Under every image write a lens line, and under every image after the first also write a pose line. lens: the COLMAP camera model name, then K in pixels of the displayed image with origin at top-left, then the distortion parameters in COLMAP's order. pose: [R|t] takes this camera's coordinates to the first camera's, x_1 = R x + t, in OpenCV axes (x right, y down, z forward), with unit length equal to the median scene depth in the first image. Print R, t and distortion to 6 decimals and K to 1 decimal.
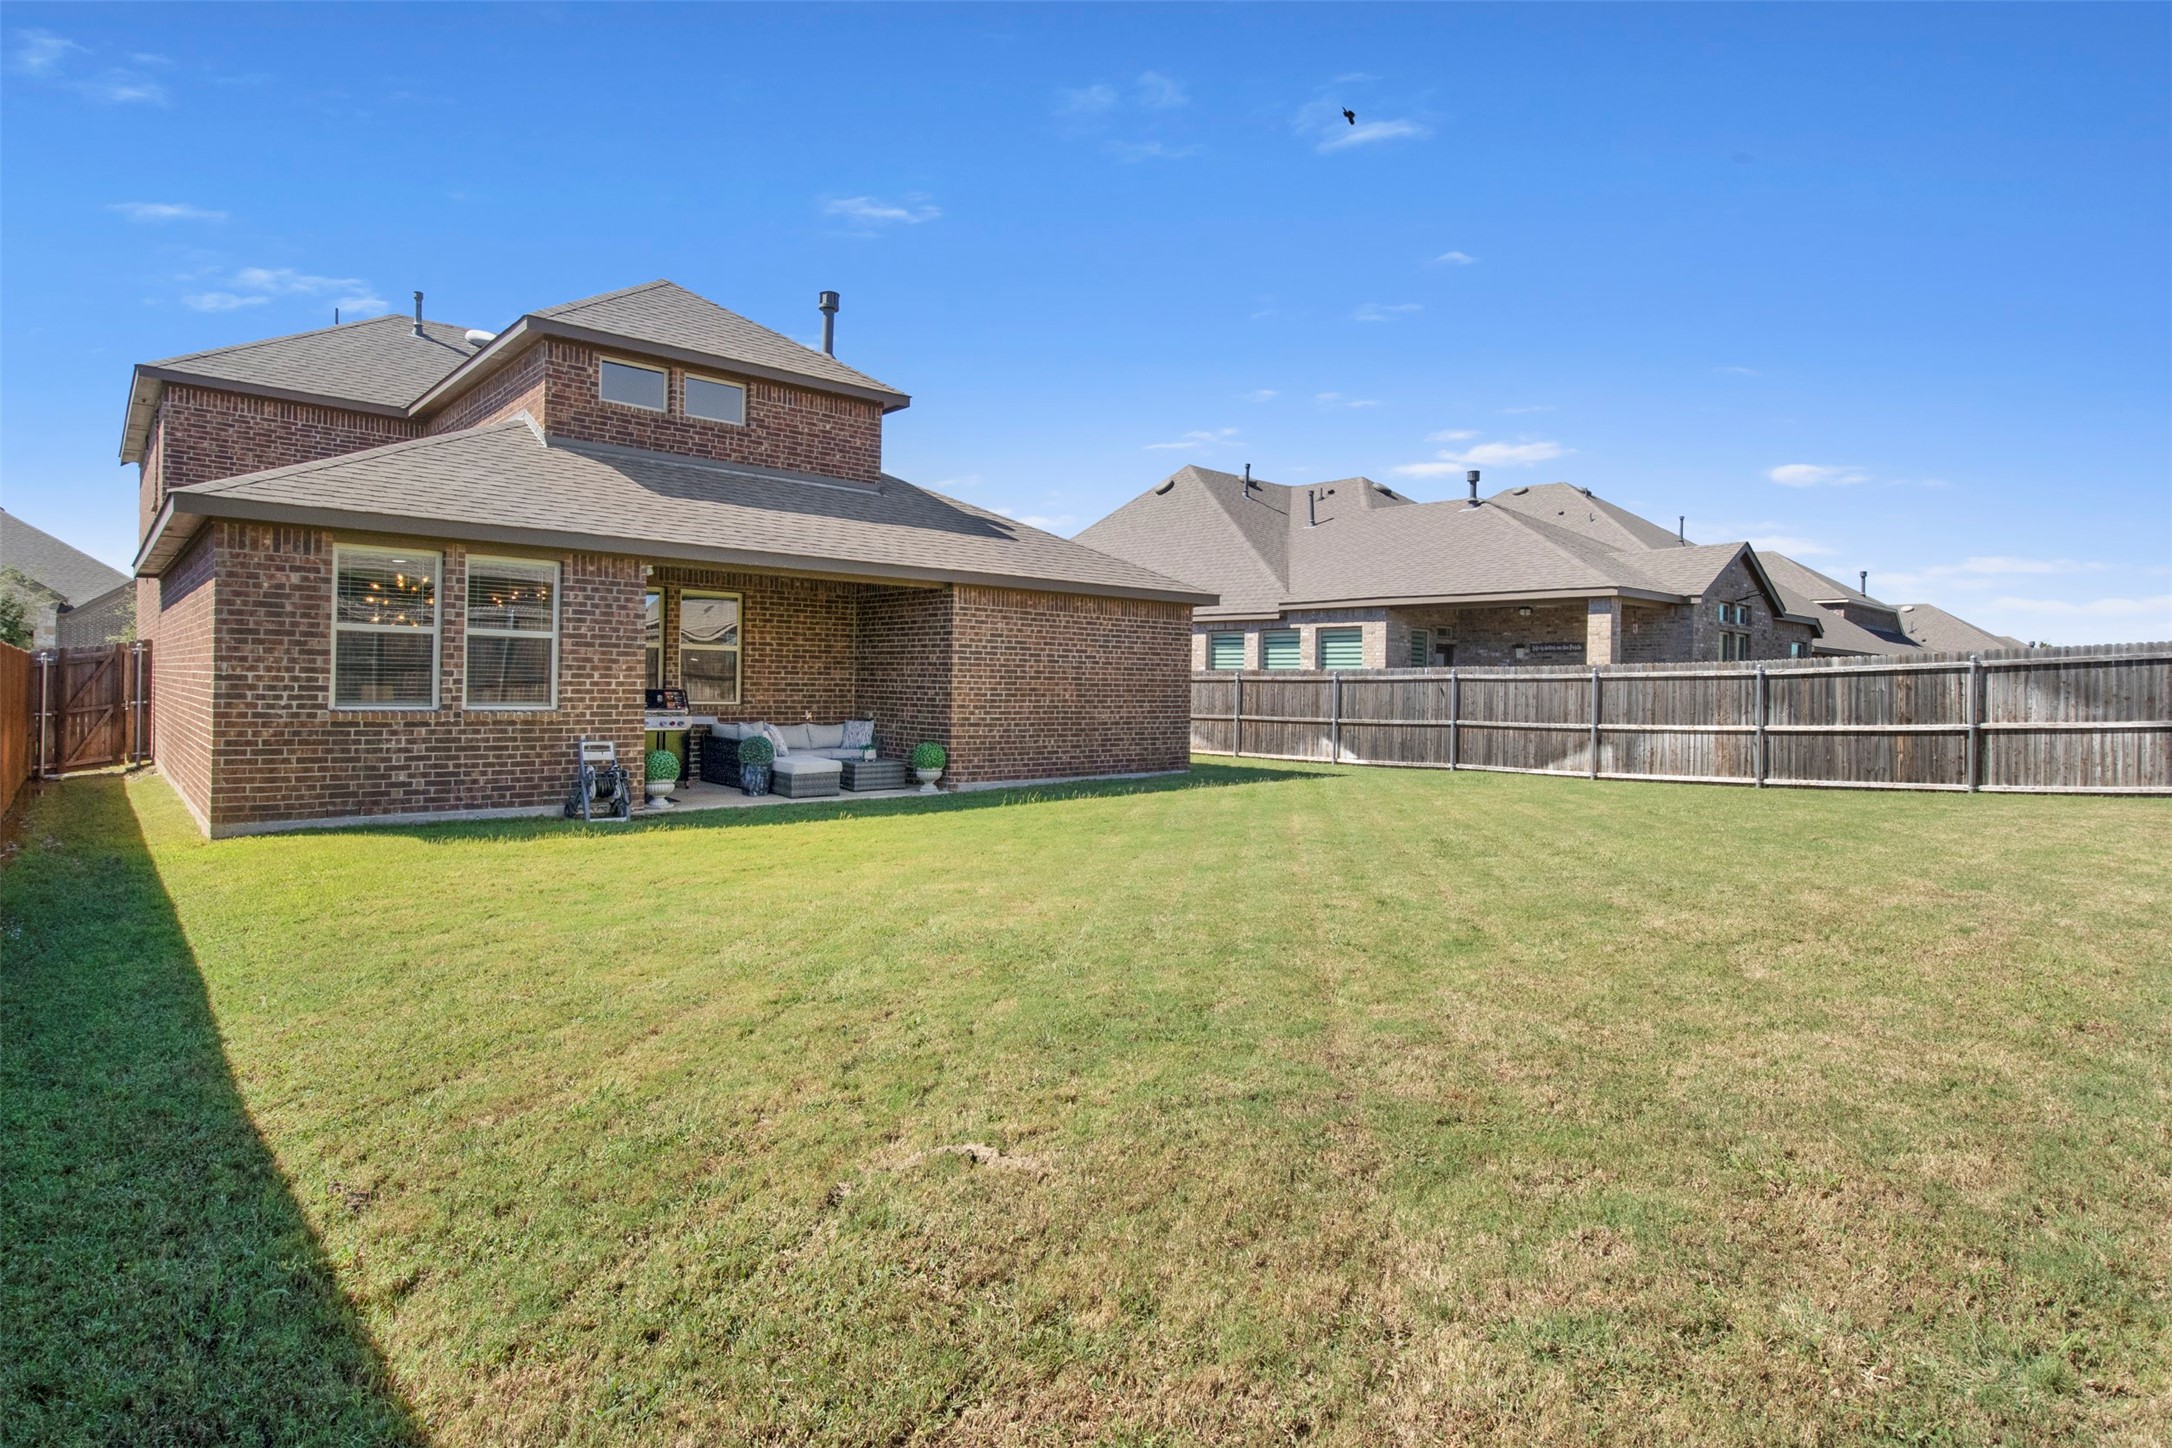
lens RADIAL K [[1088.9, 0, 1088.3], [0, 1088.9, 692.9], [0, 0, 1]] dist [-0.020262, 0.000330]
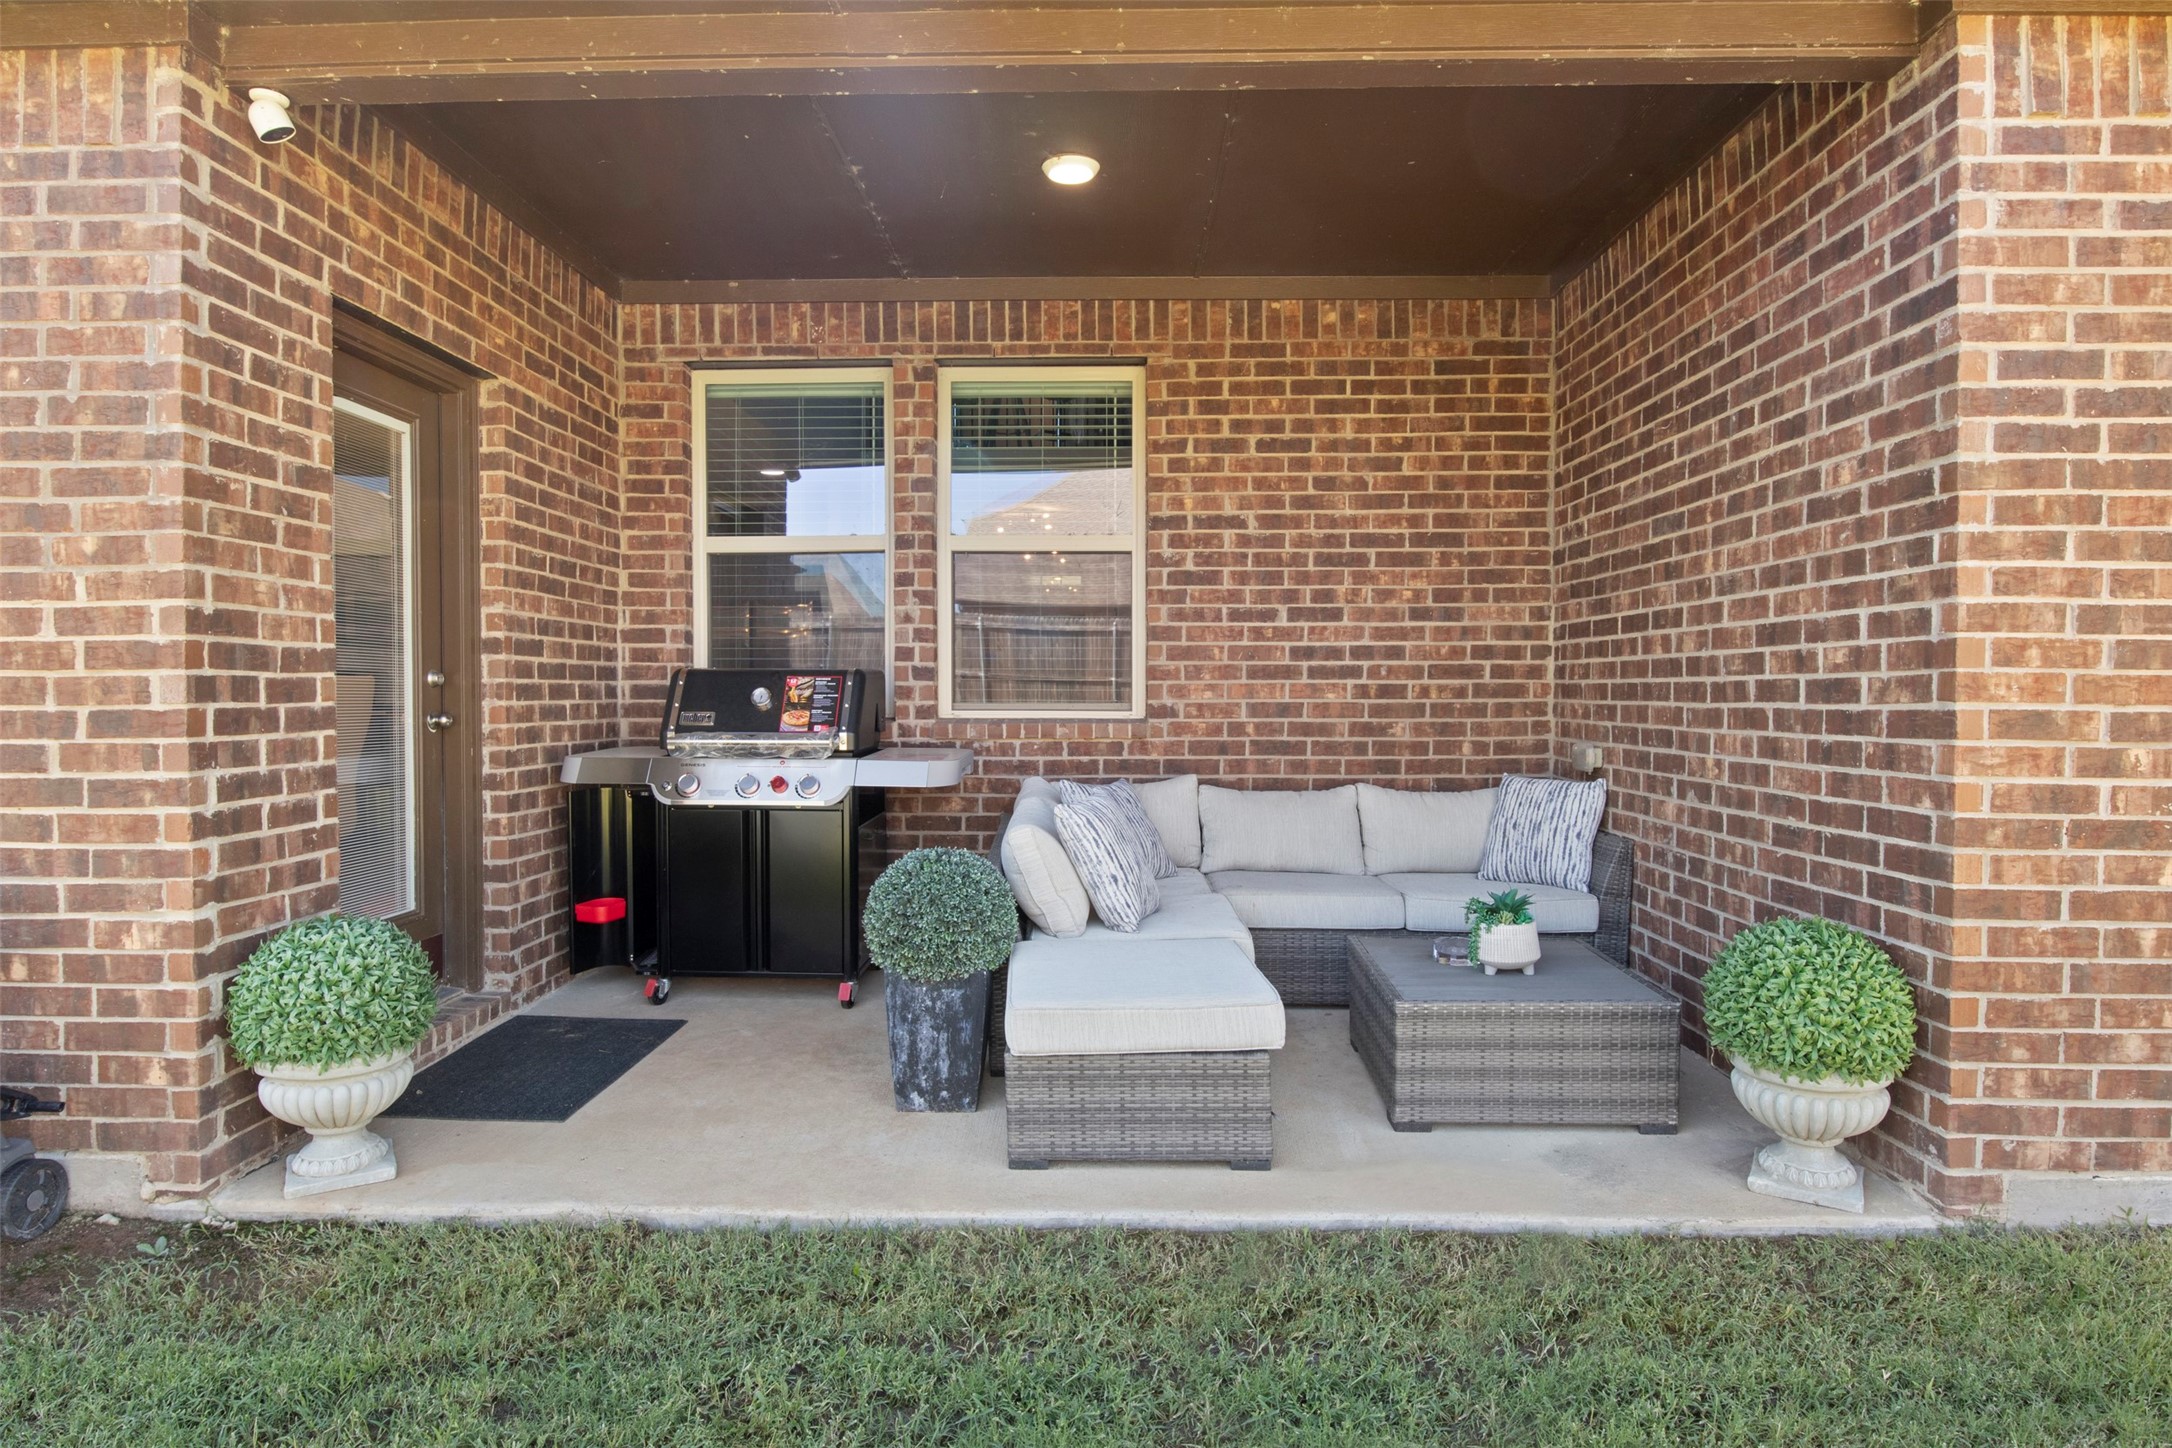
lens RADIAL K [[1201.5, 0, 1086.0], [0, 1201.5, 724.0], [0, 0, 1]] dist [-0.029795, -0.000826]
pose [[0.719344, -0.001248, -0.694653, -0.094819], [0.008010, 0.999947, 0.006498, 0.010020], [0.694608, -0.010239, 0.719315, 0.771077]]
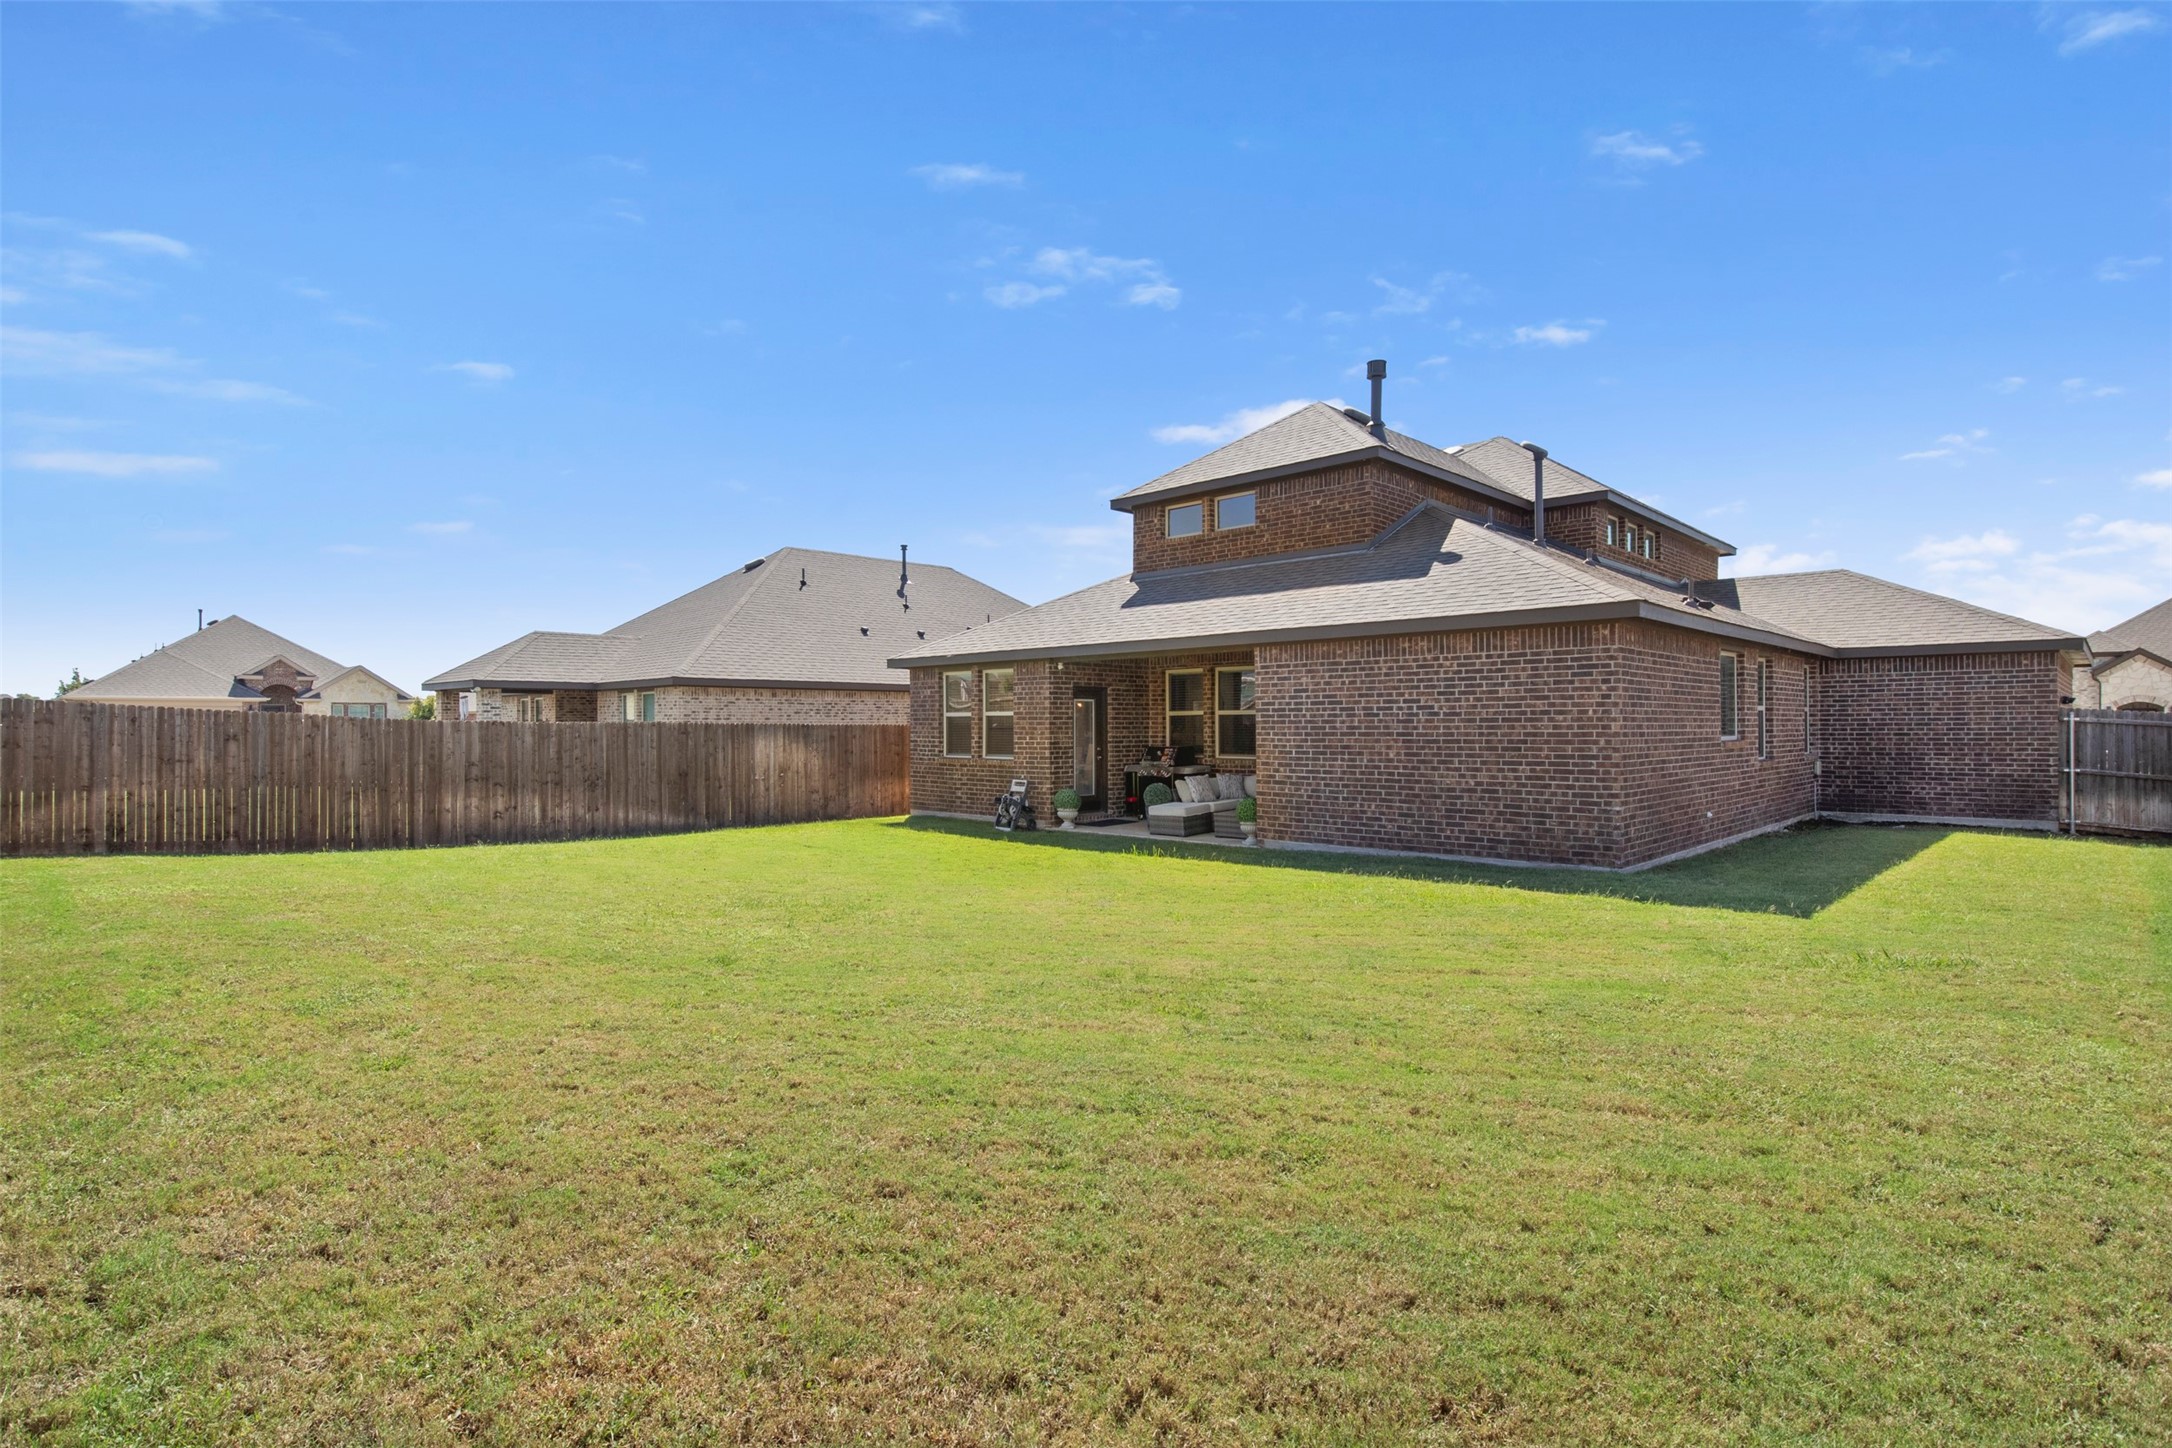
lens RADIAL K [[1088.9, 0, 1088.3], [0, 1088.9, 692.9], [0, 0, 1]] dist [-0.020262, 0.000330]
pose [[0.063447, -0.046729, -0.996891, 0.889397], [-0.000959, 0.998900, -0.046885, -0.005767], [0.997985, 0.003931, 0.063333, 0.772264]]
